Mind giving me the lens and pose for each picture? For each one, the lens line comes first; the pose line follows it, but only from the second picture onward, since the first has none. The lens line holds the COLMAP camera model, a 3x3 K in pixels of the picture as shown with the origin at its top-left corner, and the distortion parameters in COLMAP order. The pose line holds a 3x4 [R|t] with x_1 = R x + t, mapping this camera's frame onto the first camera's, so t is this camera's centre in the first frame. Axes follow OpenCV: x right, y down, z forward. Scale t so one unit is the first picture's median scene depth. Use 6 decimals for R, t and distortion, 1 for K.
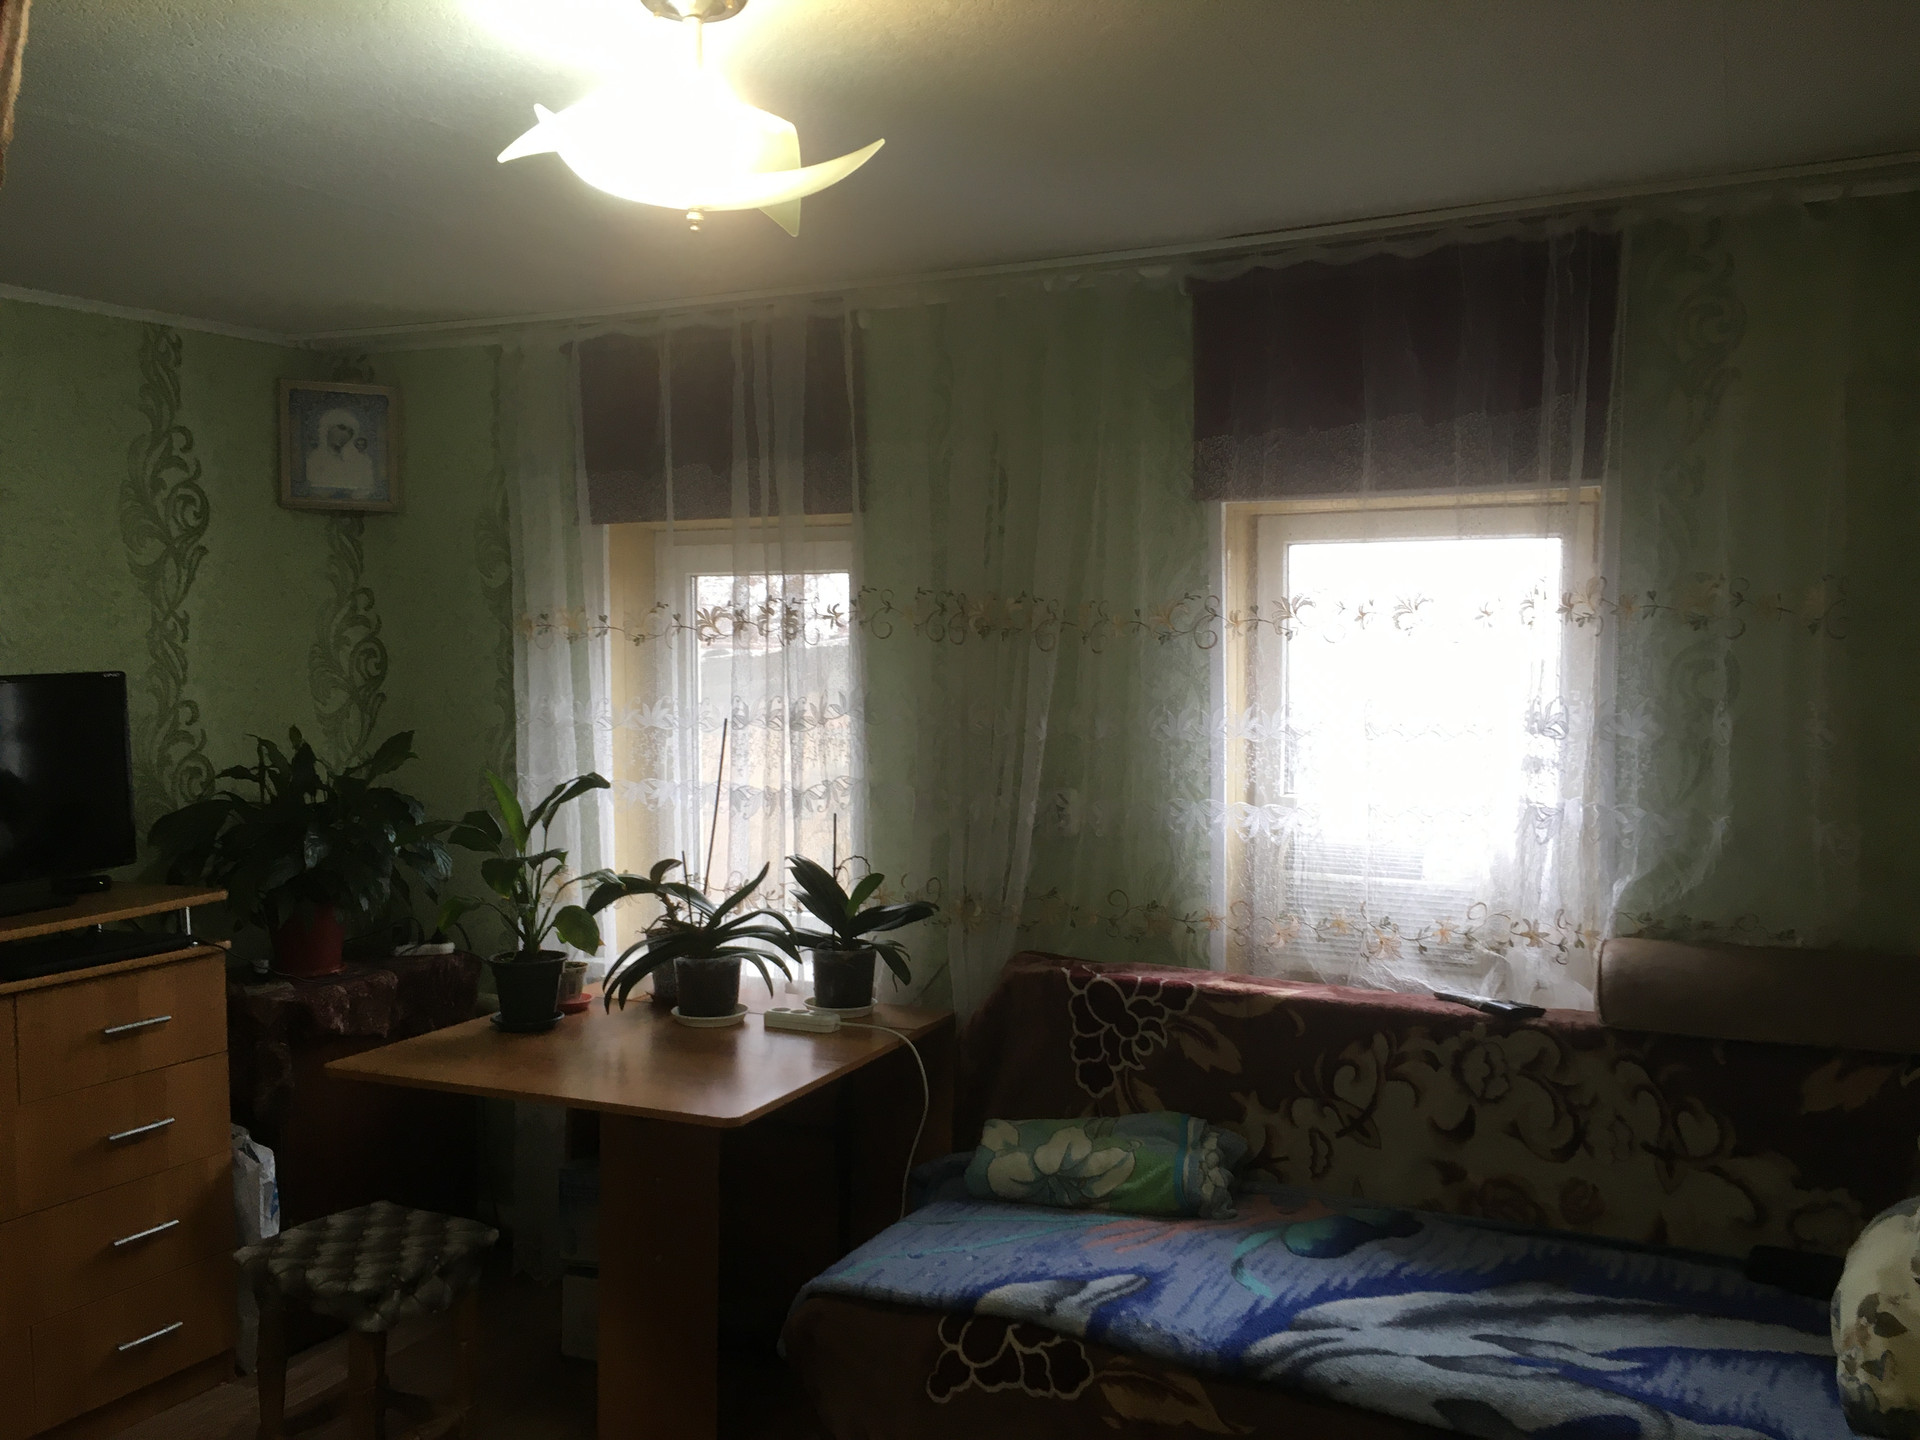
lens RADIAL K [[1636.4, 0, 954.4], [0, 1636.4, 721.0], [0, 0, 1]] dist [0.071241, -0.090216]
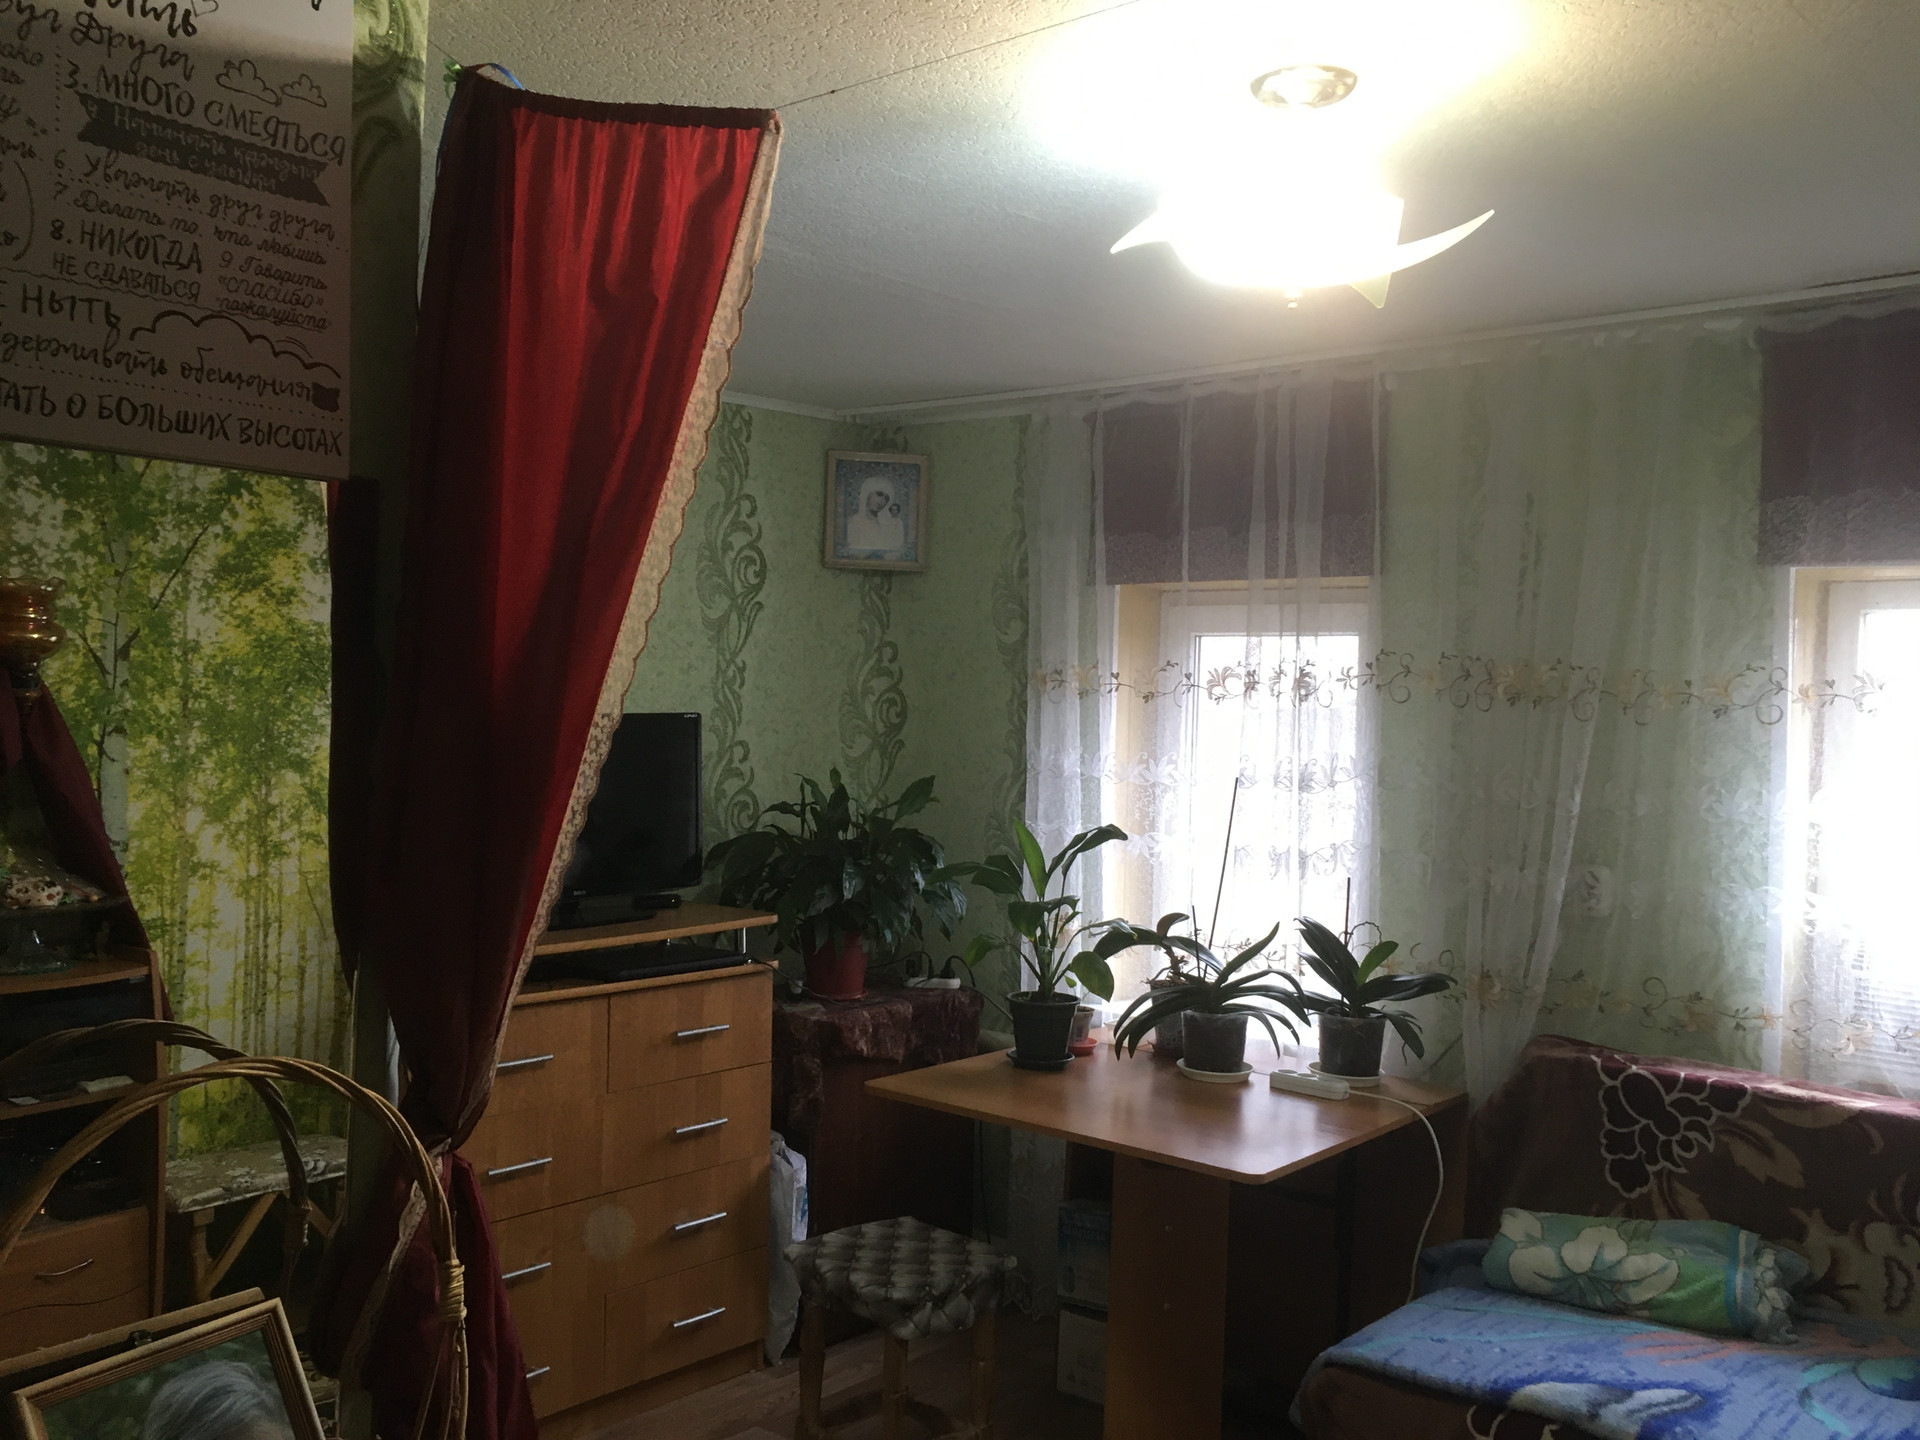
lens RADIAL K [[1636.4, 0, 951.7], [0, 1636.4, 723.4], [0, 0, 1]] dist [0.071241, -0.090216]
pose [[0.964196, 0.032902, -0.263143, -0.044676], [-0.041628, 0.998750, -0.027653, 0.000610], [0.261904, 0.037617, 0.964360, -0.024843]]
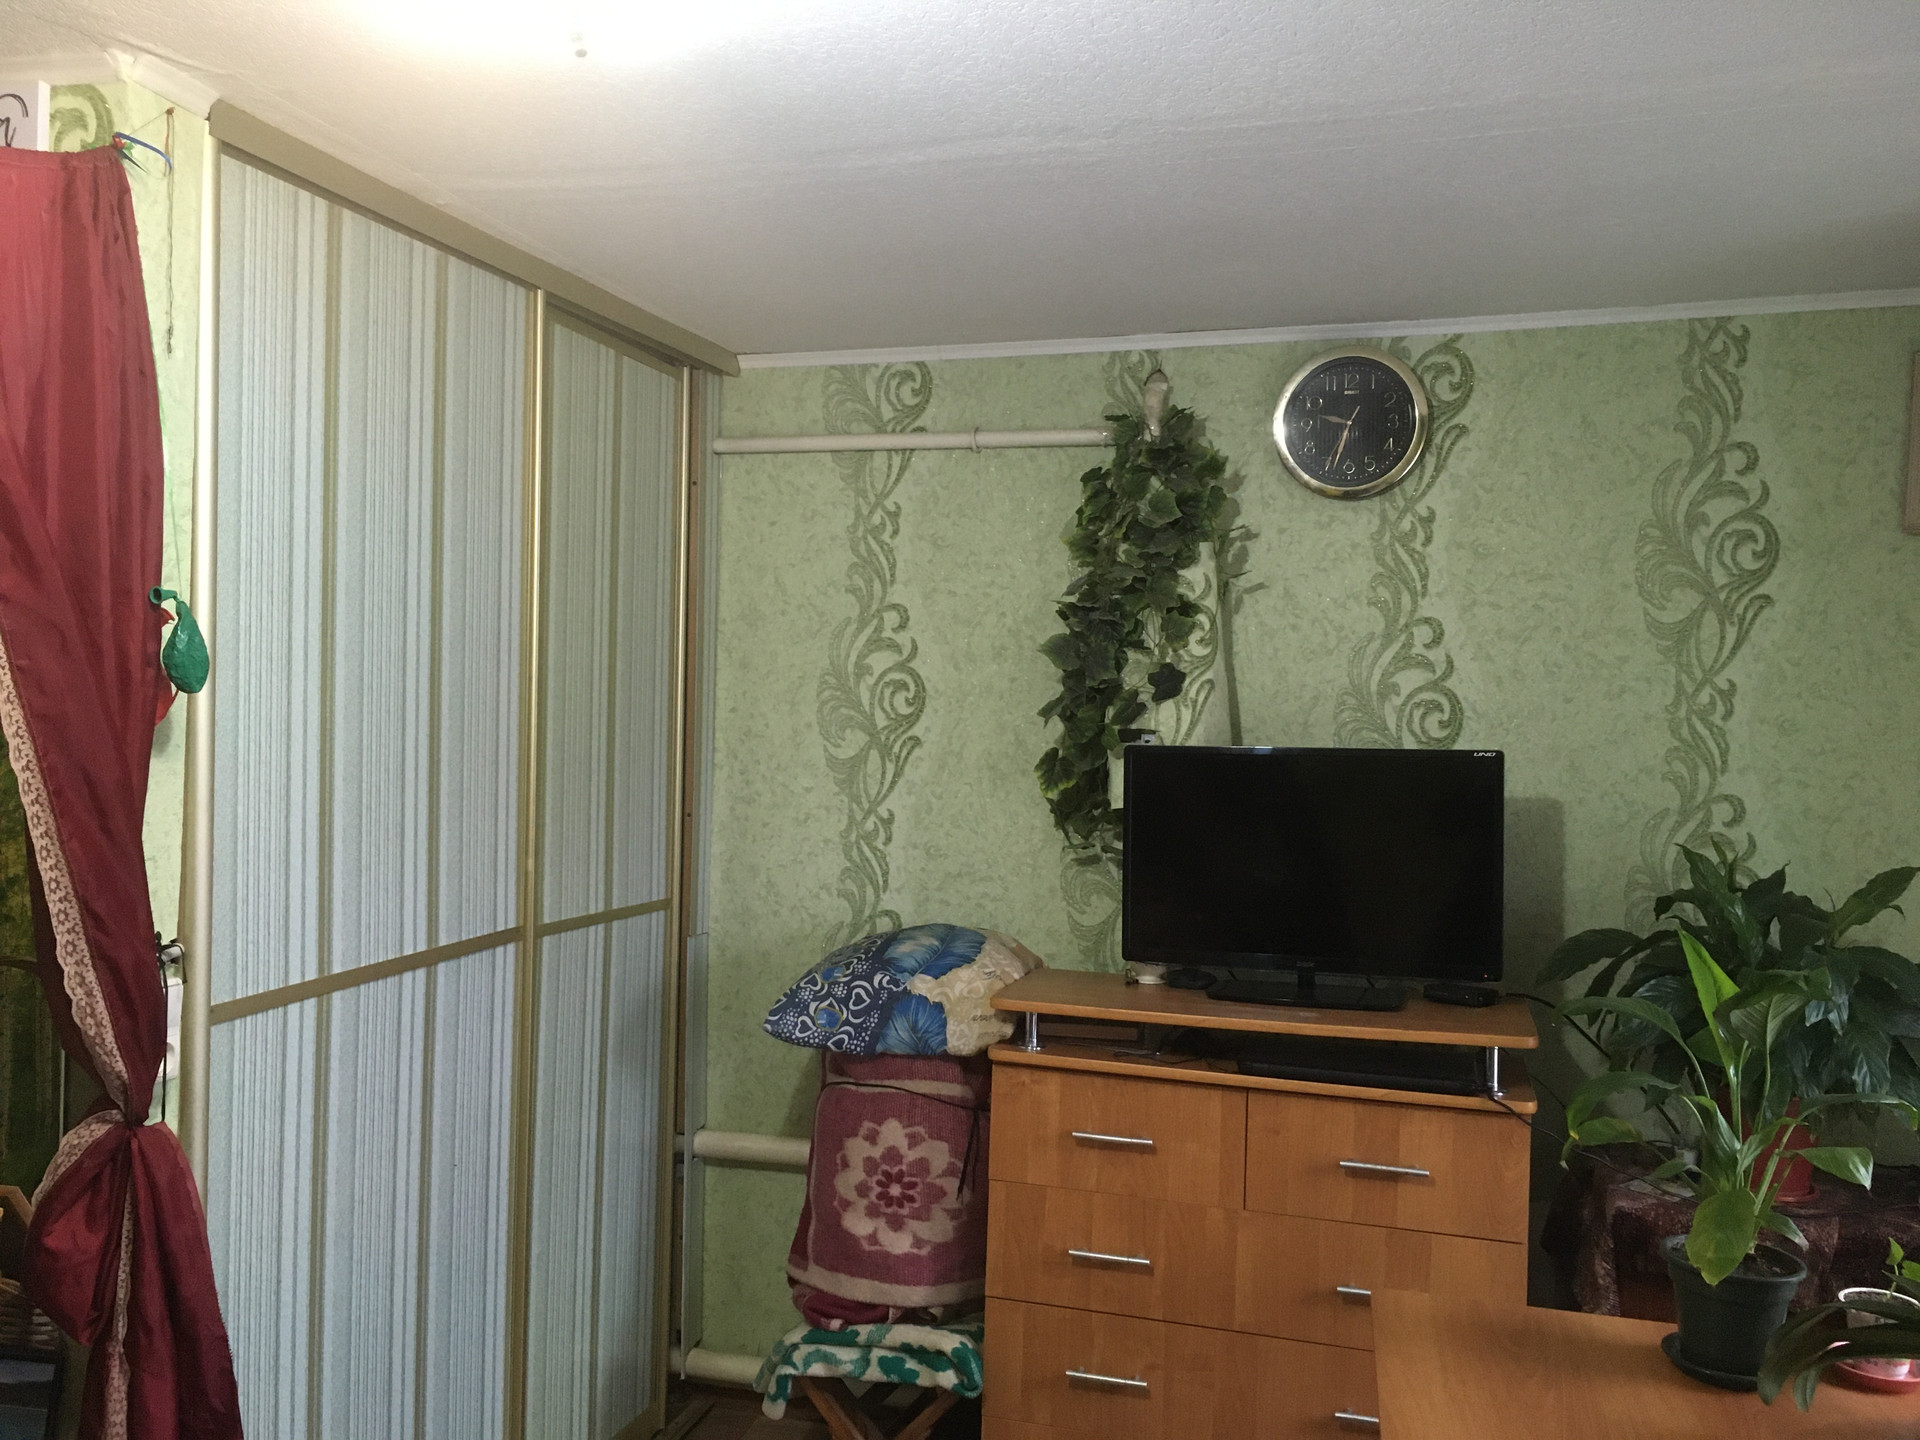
lens RADIAL K [[1636.4, 0, 960.4], [0, 1636.4, 734.1], [0, 0, 1]] dist [0.071241, -0.090216]
pose [[0.187970, 0.006042, -0.982156, 0.253959], [-0.076034, 0.997070, -0.008418, -0.008773], [0.979227, 0.076259, 0.187878, 0.574019]]
